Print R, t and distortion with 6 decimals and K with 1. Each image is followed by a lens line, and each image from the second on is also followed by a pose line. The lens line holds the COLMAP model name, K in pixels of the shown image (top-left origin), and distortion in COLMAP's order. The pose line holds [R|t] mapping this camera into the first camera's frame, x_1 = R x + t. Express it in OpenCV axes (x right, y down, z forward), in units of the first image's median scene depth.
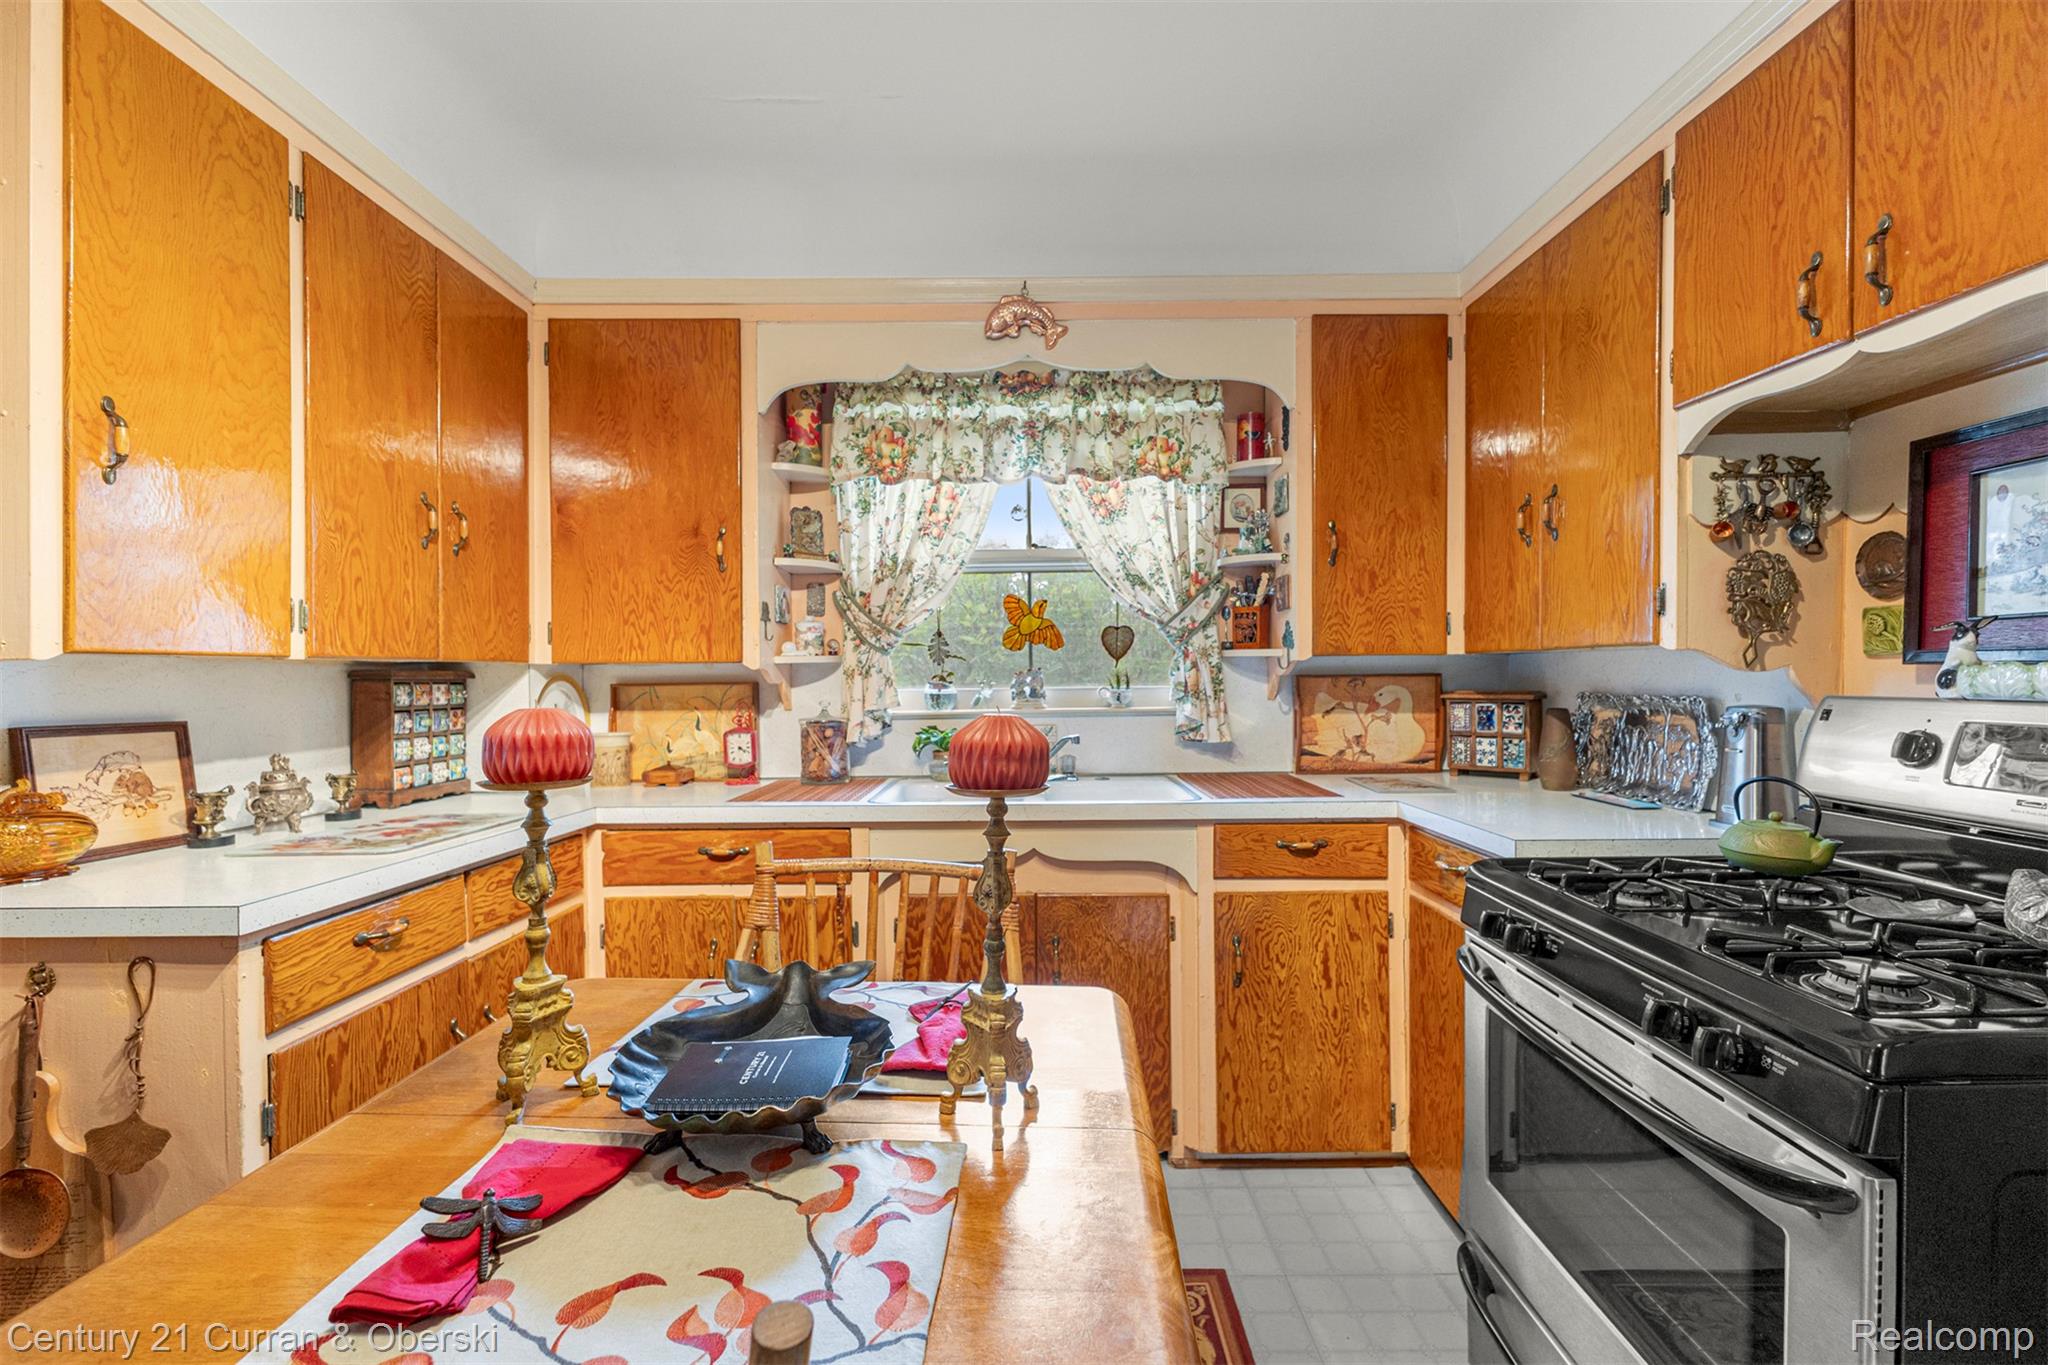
lens RADIAL K [[885.8, 0, 1027.7], [0, 885.8, 689.7], [0, 0, 1]] dist [0.009500, -0.002506]
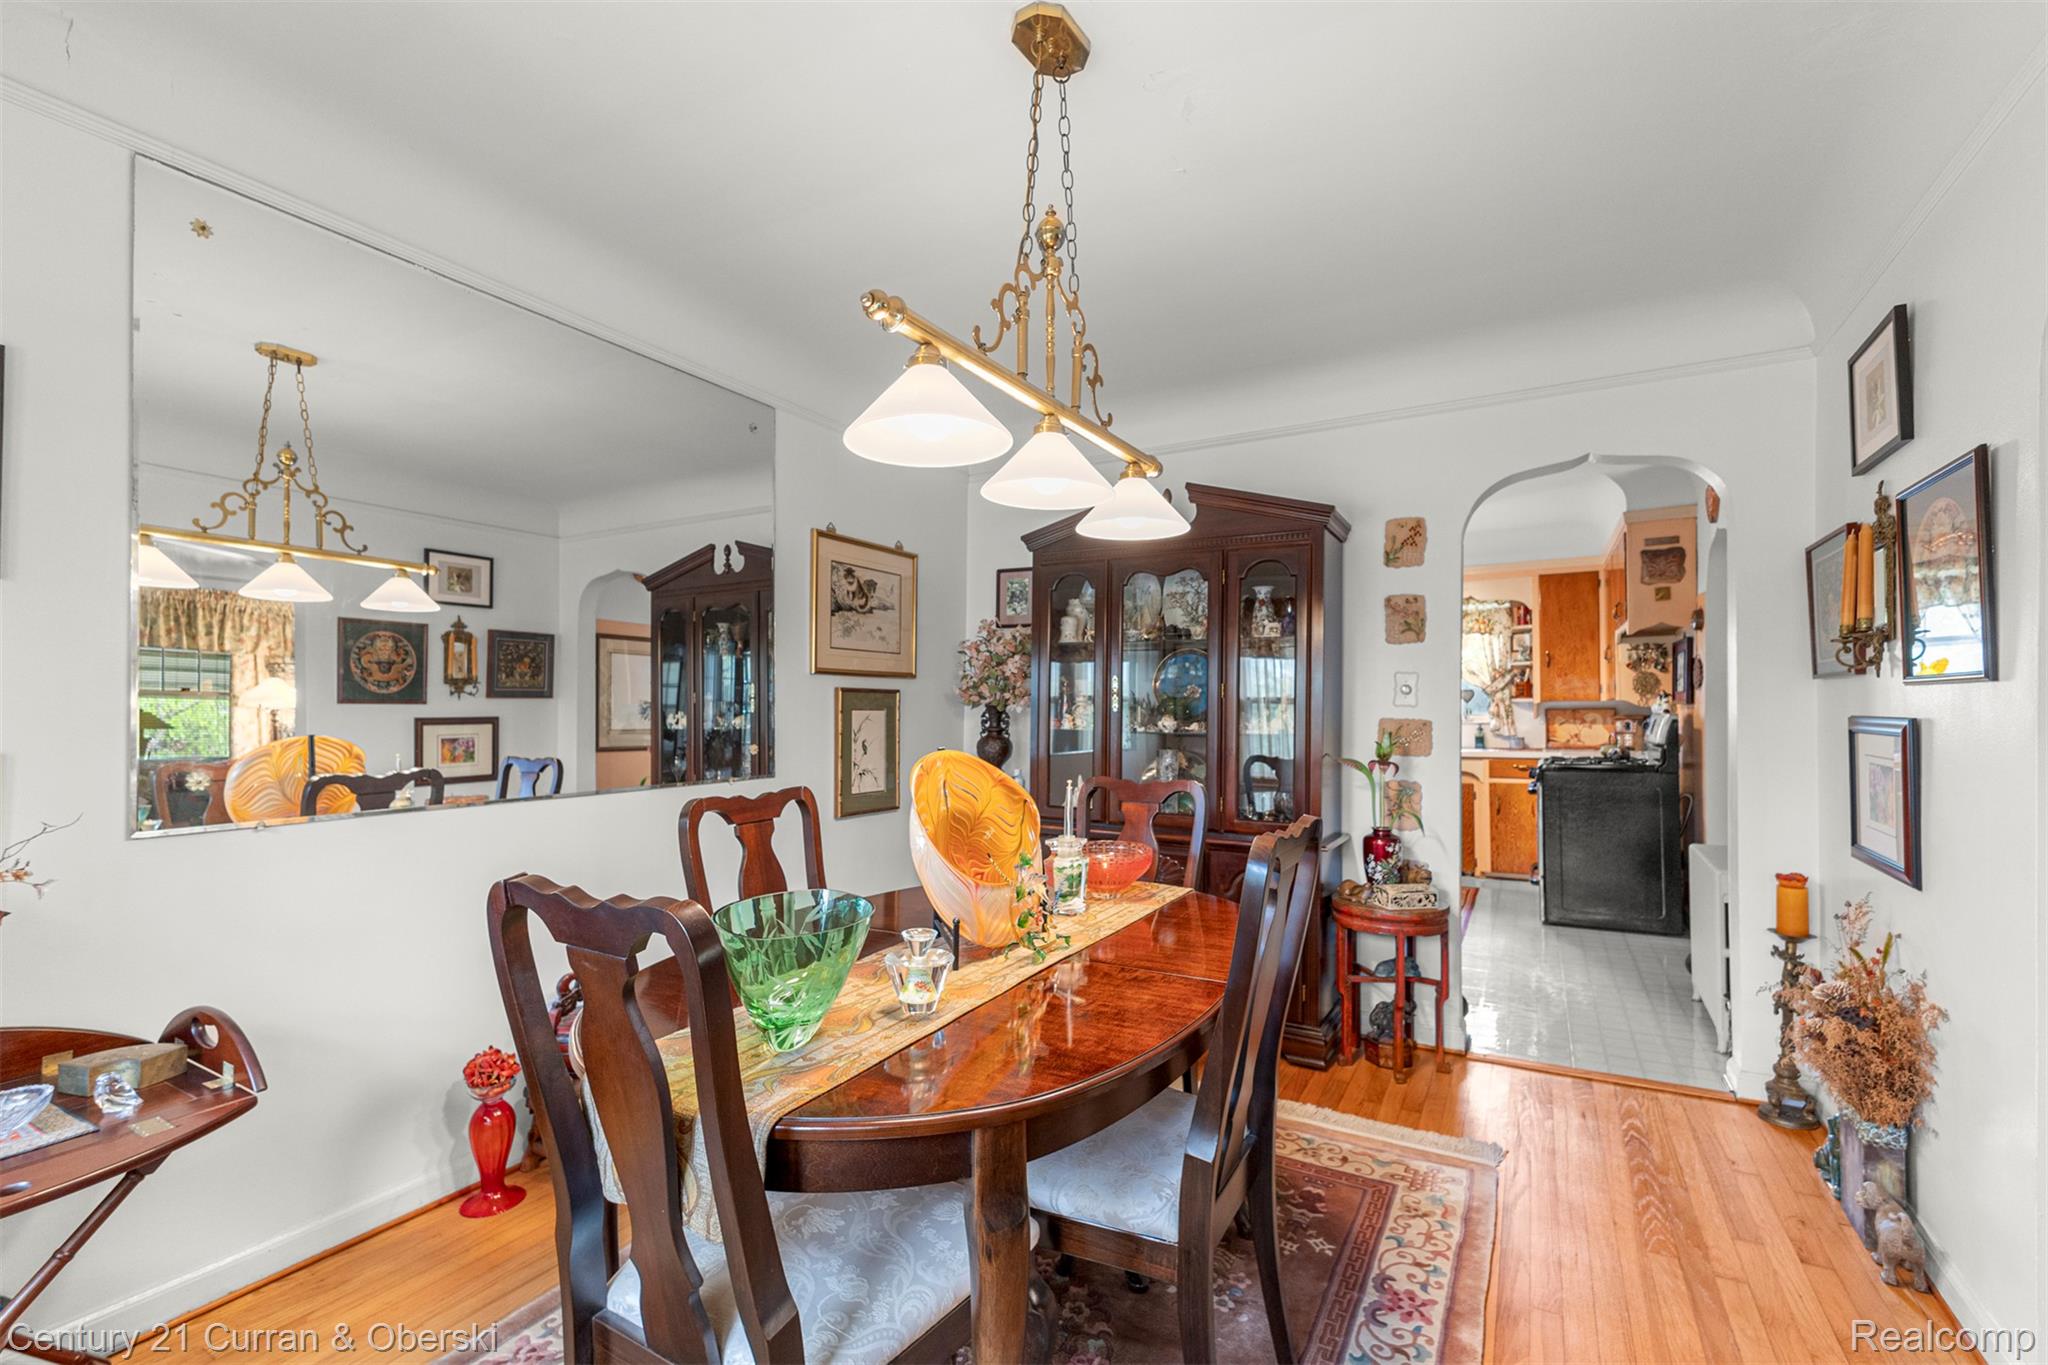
lens RADIAL K [[885.8, 0, 1032.2], [0, 885.8, 702.5], [0, 0, 1]] dist [0.009500, -0.002506]
pose [[0.873017, -0.004093, -0.487672, 0.290211], [-0.011633, 0.999506, -0.029213, 0.060578], [0.487551, 0.031176, 0.872538, -2.068865]]
